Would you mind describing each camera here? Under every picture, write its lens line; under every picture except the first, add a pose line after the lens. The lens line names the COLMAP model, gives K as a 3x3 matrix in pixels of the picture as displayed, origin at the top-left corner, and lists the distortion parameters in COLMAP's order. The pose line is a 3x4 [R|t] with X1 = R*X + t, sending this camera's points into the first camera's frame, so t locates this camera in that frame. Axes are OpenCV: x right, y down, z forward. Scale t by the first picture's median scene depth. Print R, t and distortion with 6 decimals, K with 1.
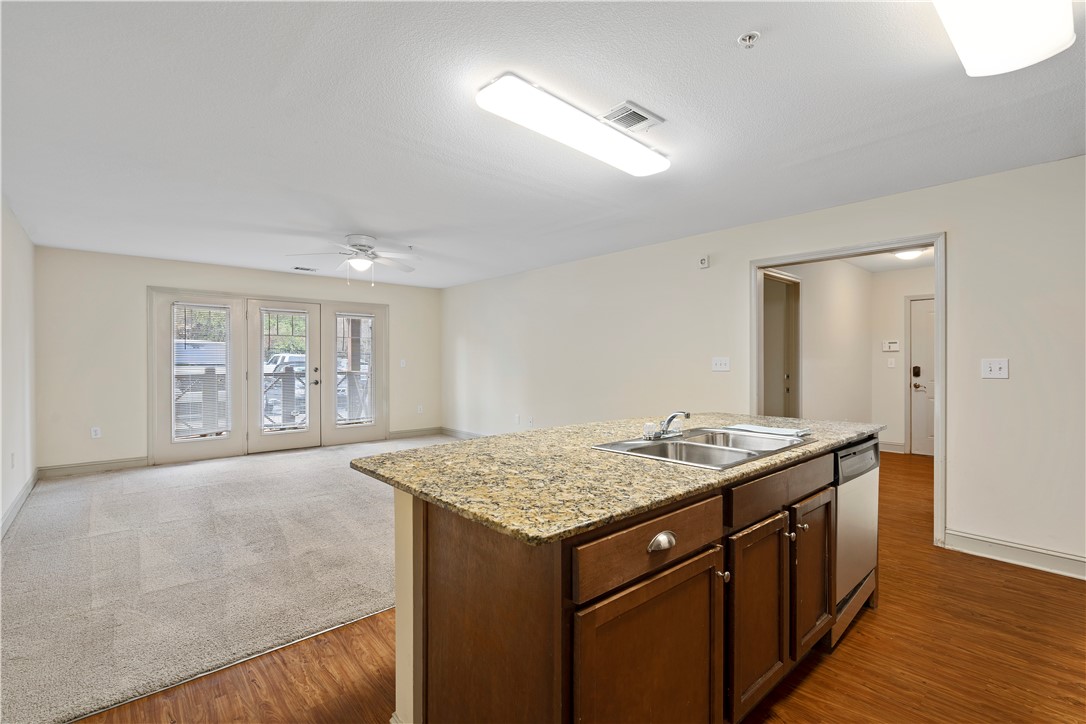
lens RADIAL K [[488.7, 0, 543.0], [0, 488.7, 362.0], [0, 0, 1]] dist [0.000555, 0.000269]
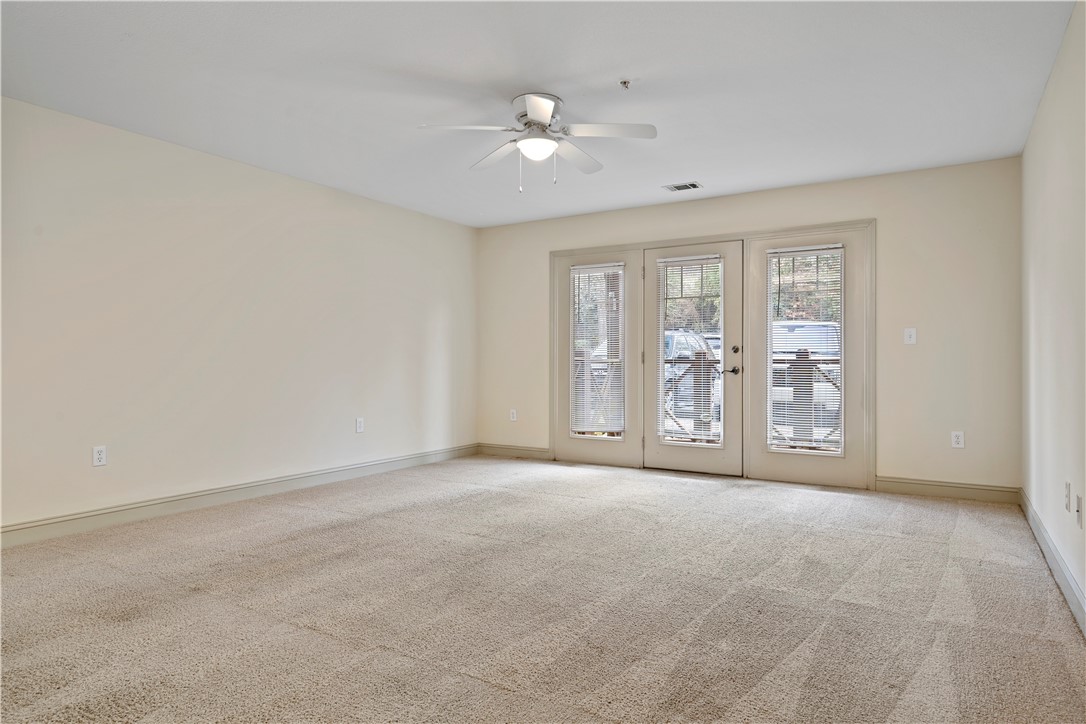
lens RADIAL K [[651.5, 0, 543.0], [0, 651.5, 362.0], [0, 0, 1]] dist [0.001243, 0.000340]
pose [[0.289666, 0.002131, -0.957126, 0.245964], [-0.002668, 0.999995, 0.001419, 0.031562], [0.957124, 0.002143, 0.289670, 0.552454]]
